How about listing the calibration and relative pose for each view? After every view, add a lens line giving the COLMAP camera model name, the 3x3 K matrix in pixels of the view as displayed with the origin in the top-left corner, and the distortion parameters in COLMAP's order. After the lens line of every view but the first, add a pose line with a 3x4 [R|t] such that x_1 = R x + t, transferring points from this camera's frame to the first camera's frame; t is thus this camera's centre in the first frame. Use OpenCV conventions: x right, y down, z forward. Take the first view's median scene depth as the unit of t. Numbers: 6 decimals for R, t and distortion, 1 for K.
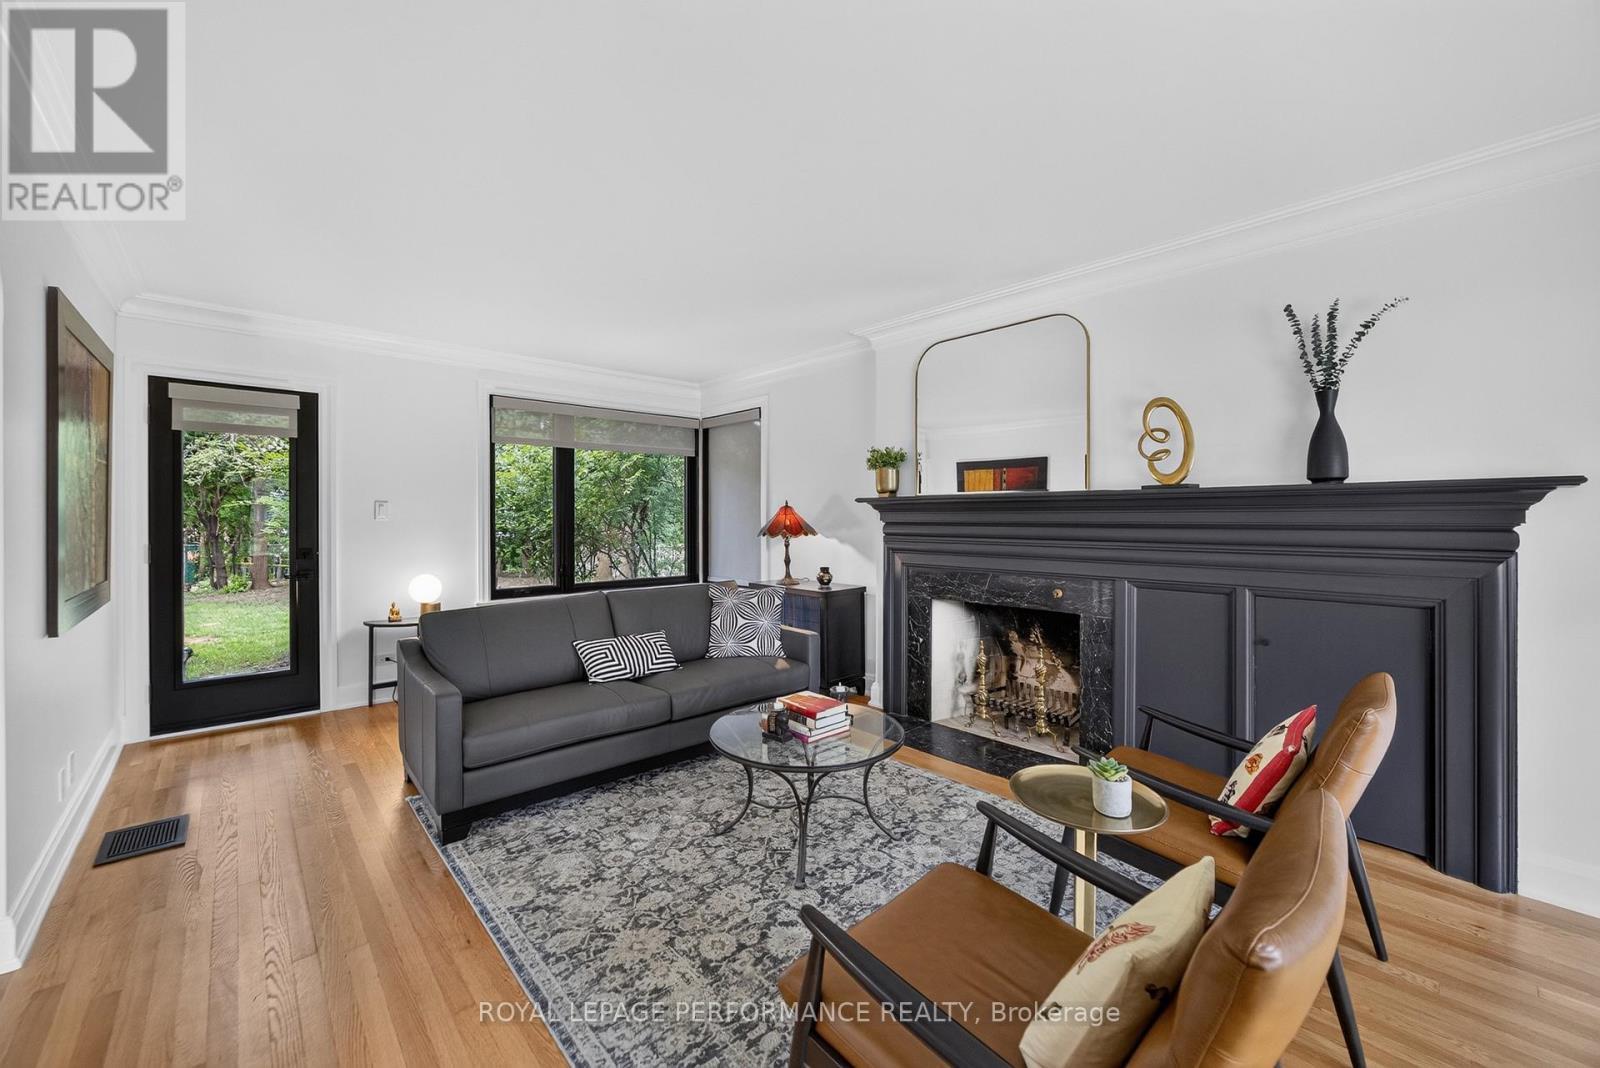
lens RADIAL K [[627.8, 0, 801.3], [0, 627.8, 511.1], [0, 0, 1]] dist [-0.017058, 0.000217]
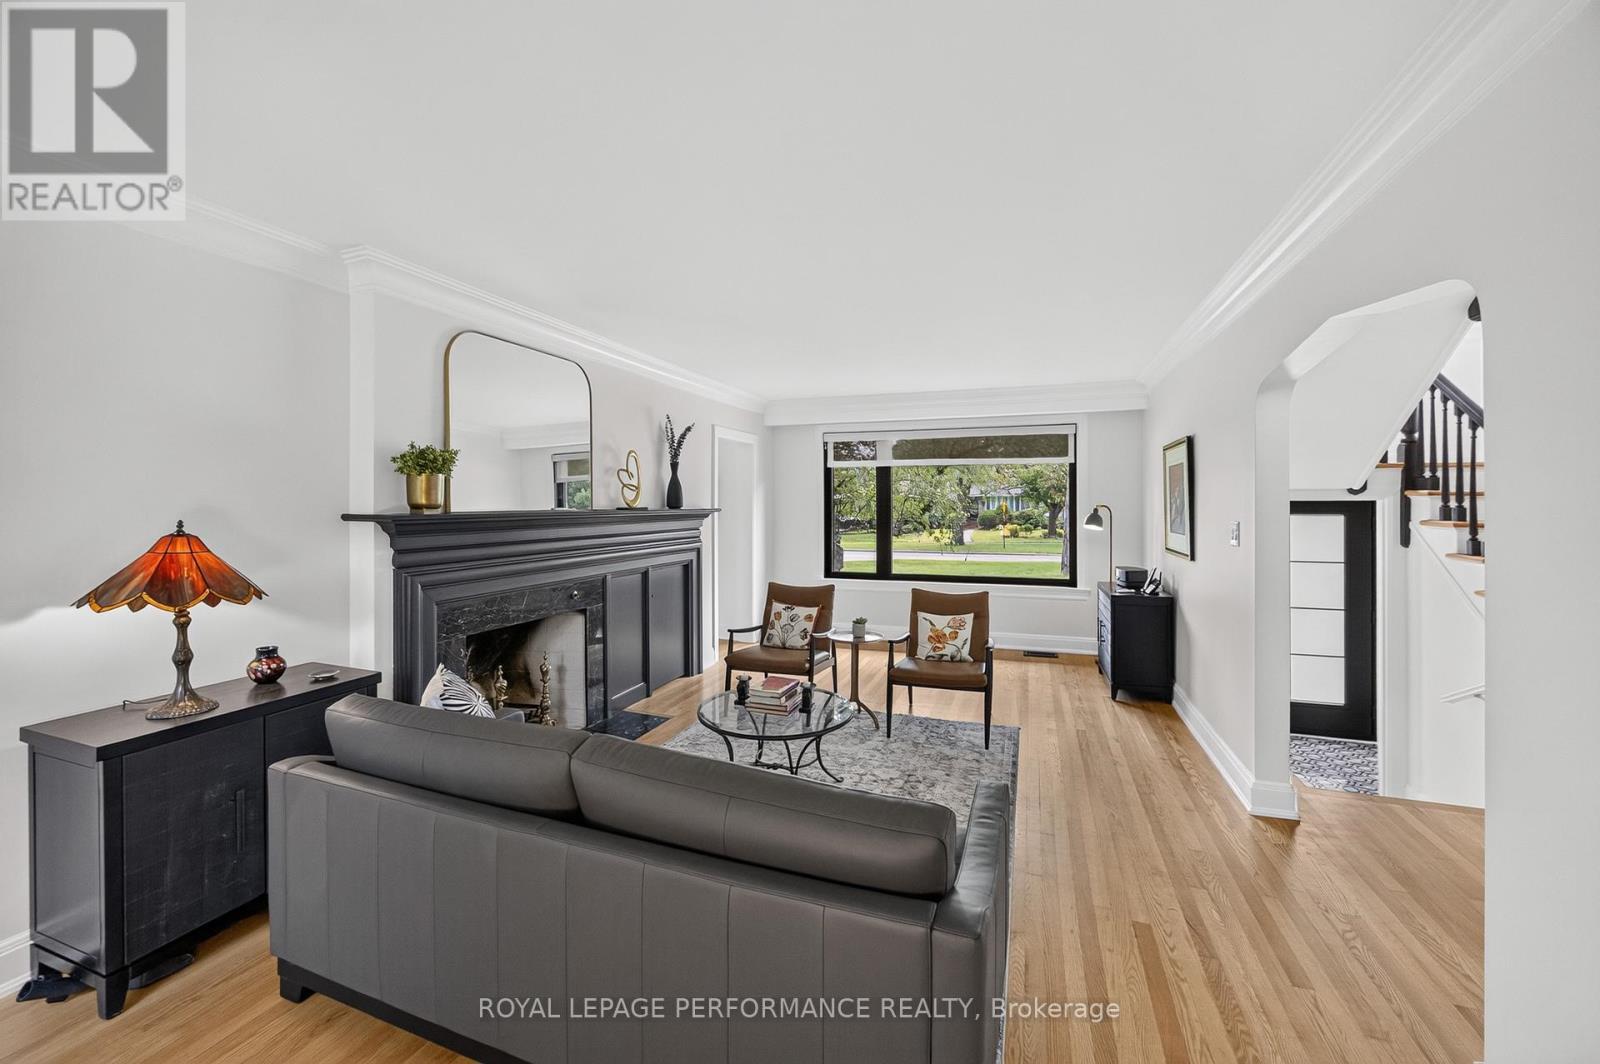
lens RADIAL K [[627.8, 0, 801.3], [0, 627.8, 509.1], [0, 0, 1]] dist [-0.017058, 0.000217]
pose [[-0.461992, -0.000692, 0.886884, -0.862335], [0.000570, 0.999999, 0.001077, -0.035134], [-0.886884, 0.001003, -0.461991, 1.183629]]
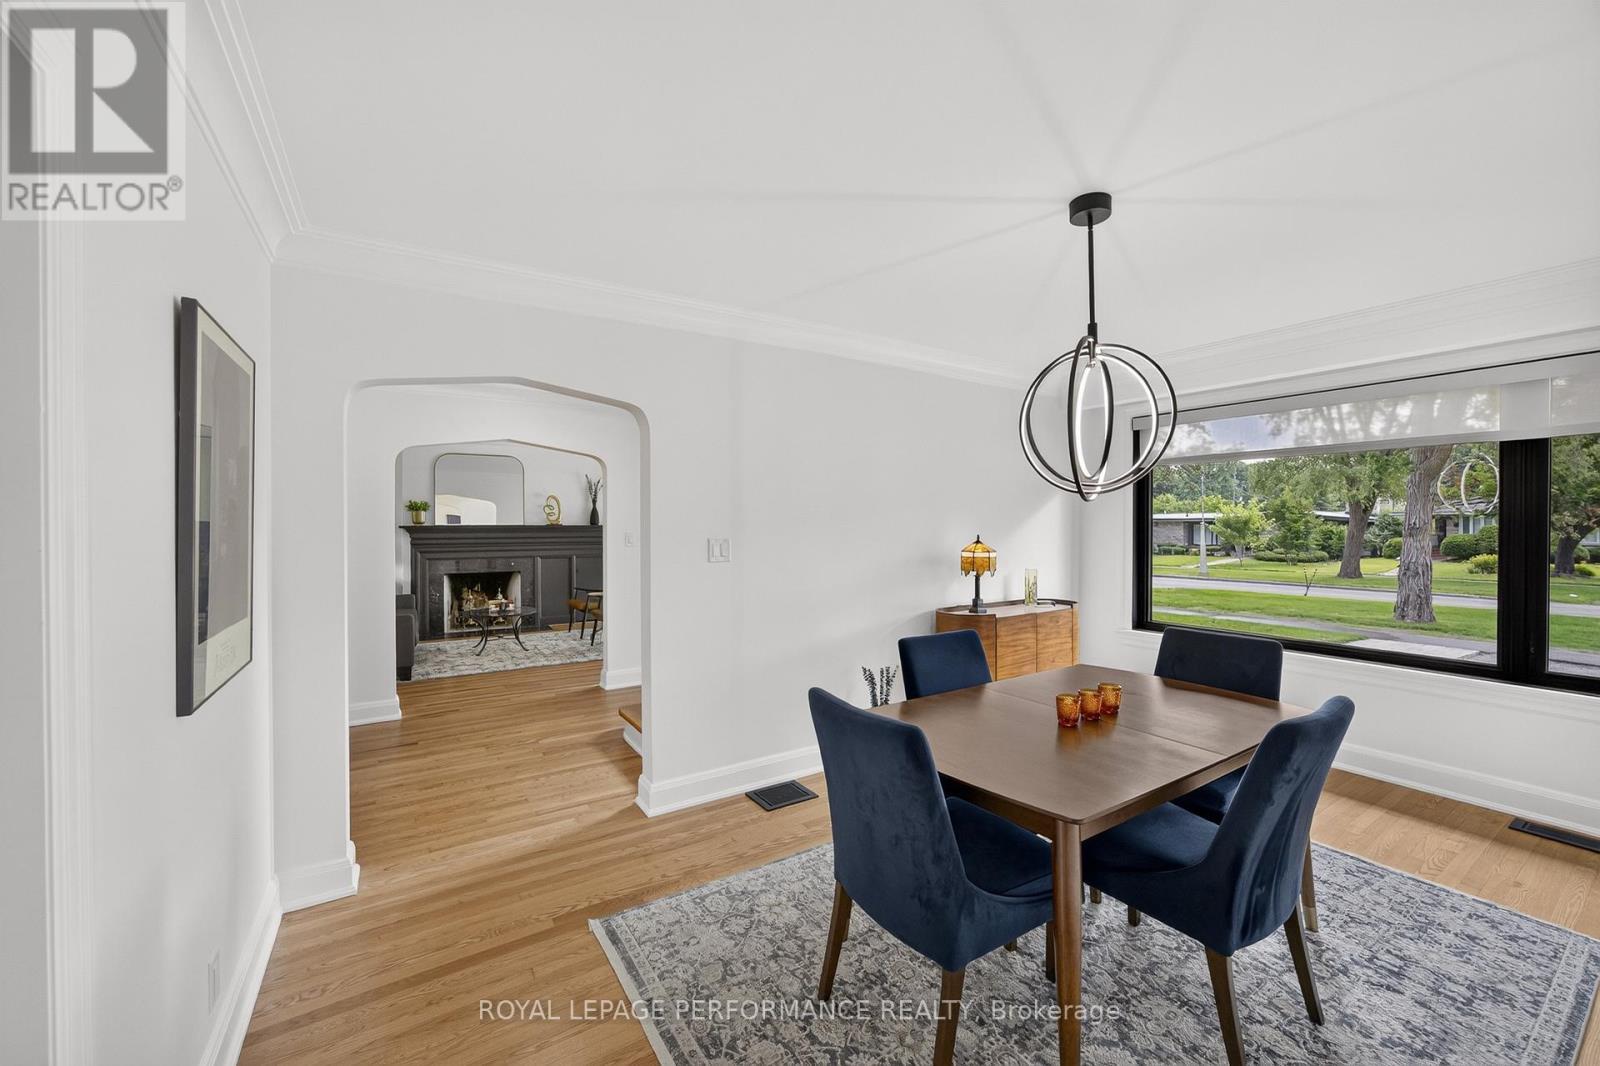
lens RADIAL K [[627.3, 0, 800.0], [0, 627.3, 533.0], [0, 0, 1]] dist [-0.012778, 0.000124]
pose [[0.163964, -0.013456, 0.986375, -1.977036], [-0.008936, 0.999846, 0.015125, -0.048870], [-0.986426, -0.011294, 0.163819, -0.614894]]
